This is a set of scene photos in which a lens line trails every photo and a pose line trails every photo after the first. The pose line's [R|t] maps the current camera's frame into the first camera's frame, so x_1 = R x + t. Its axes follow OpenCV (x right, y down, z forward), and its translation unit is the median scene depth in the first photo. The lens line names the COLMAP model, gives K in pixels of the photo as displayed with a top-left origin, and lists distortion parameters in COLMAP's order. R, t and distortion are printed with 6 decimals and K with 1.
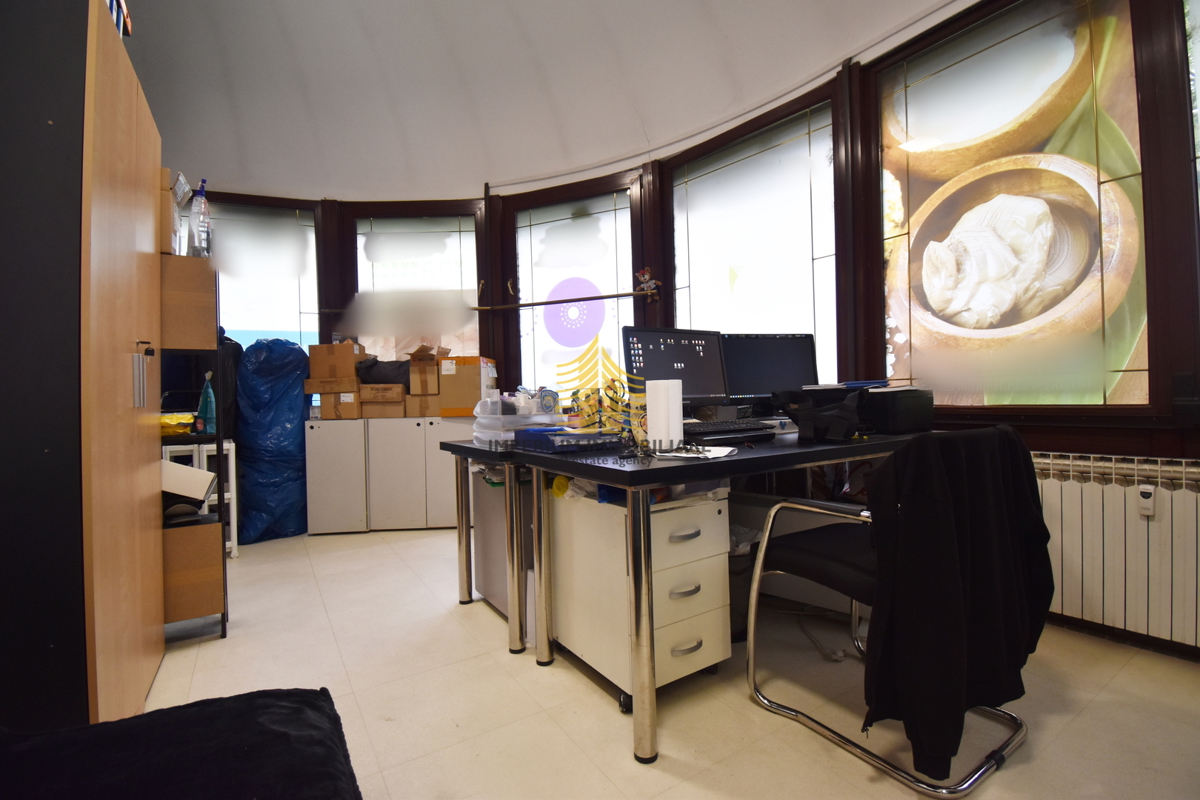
lens RADIAL K [[530.0, 0, 604.3], [0, 530.0, 394.7], [0, 0, 1]] dist [0.000164, -0.017074]
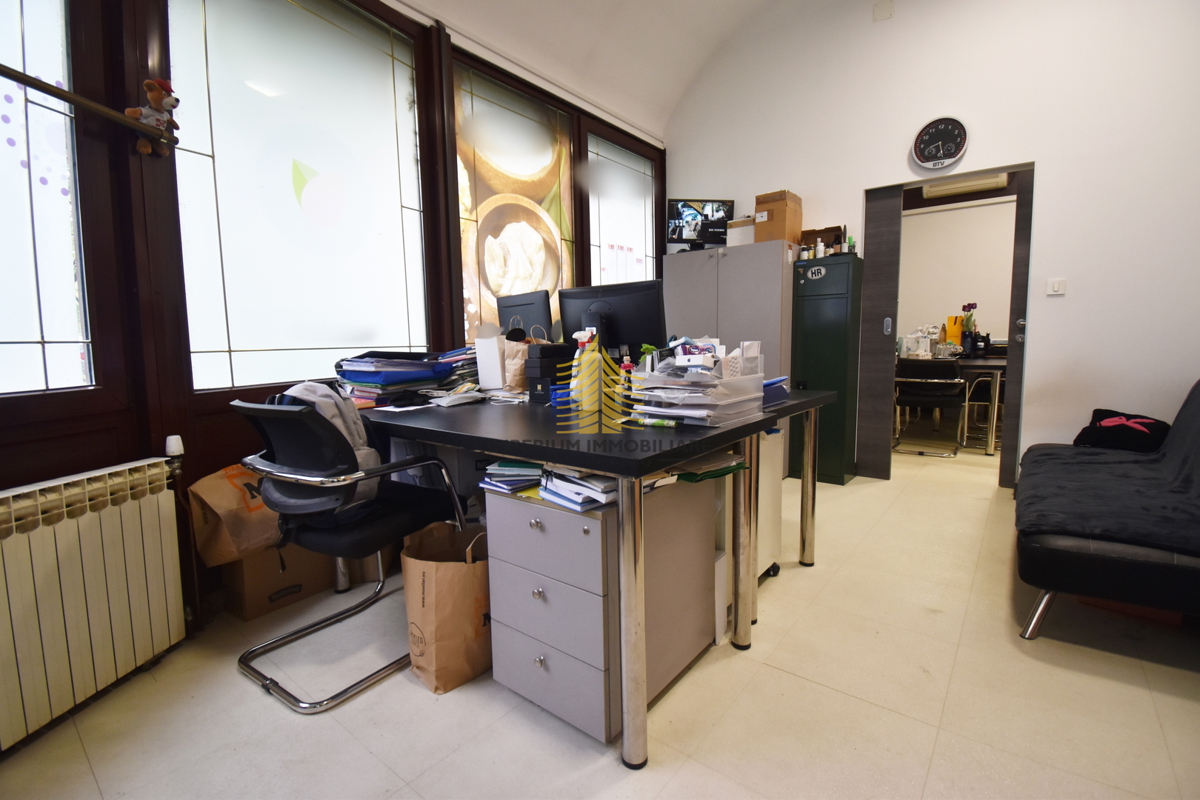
lens RADIAL K [[530.0, 0, 604.3], [0, 530.0, 394.7], [0, 0, 1]] dist [0.000164, -0.017074]
pose [[-0.323269, -0.058685, 0.944486, -0.722667], [0.020001, 0.997429, 0.068821, 0.010324], [-0.946096, 0.041139, -0.321264, 1.209522]]
